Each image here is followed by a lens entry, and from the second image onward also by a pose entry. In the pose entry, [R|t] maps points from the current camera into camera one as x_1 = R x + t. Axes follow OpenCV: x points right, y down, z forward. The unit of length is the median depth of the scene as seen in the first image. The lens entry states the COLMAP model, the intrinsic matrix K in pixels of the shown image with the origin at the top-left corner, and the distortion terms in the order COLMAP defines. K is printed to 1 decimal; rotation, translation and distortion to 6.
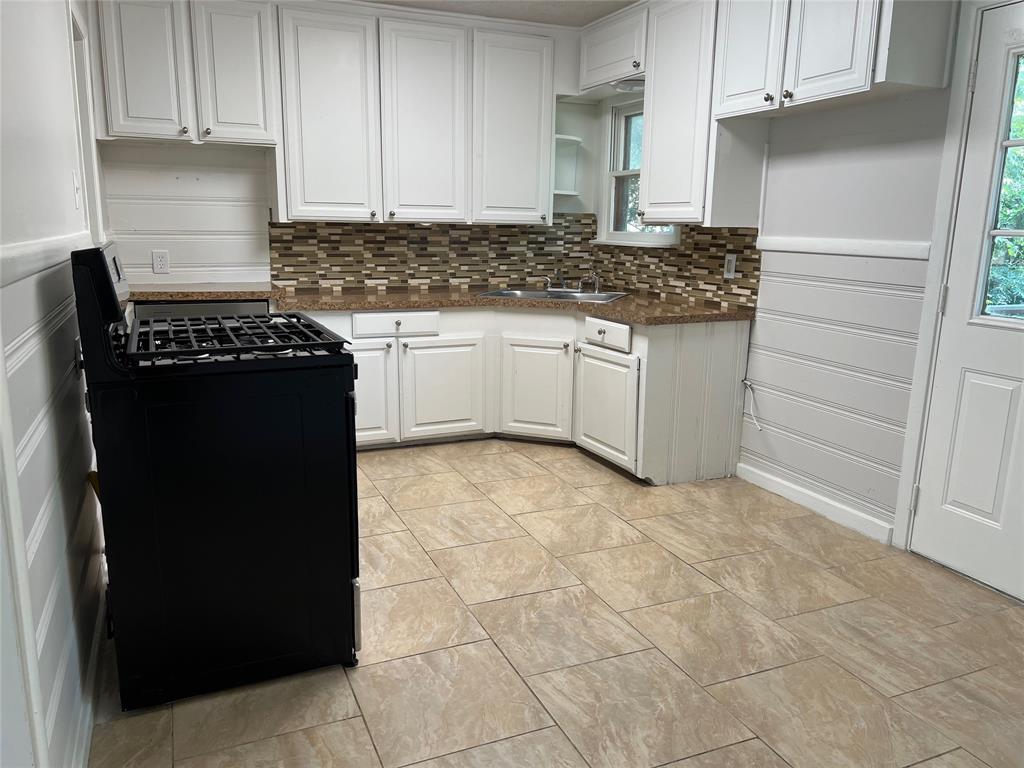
lens RADIAL K [[765.6, 0, 512.0], [0, 765.6, 384.0], [0, 0, 1]] dist [0.145728, -0.337385]
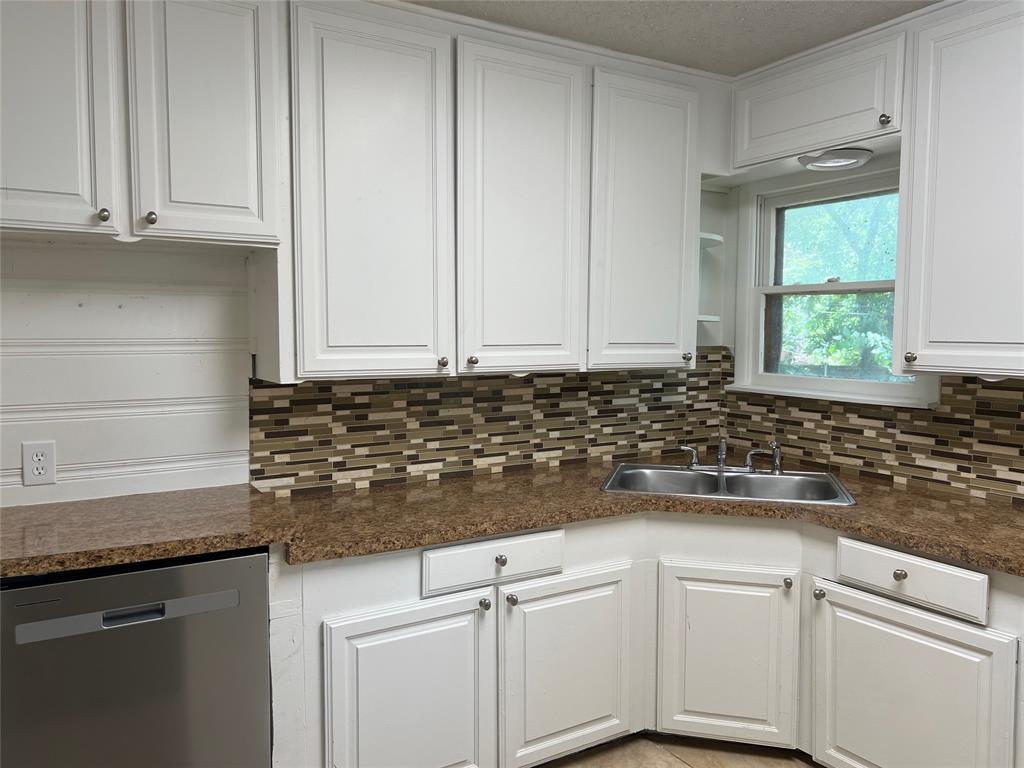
lens RADIAL K [[770.1, 0, 518.6], [0, 770.1, 380.6], [0, 0, 1]] dist [0.094330, -0.152482]
pose [[0.990886, -0.018650, 0.133403, -0.199207], [0.036983, 0.989977, -0.136299, -0.125477], [-0.129524, 0.139991, 0.981645, 0.429446]]
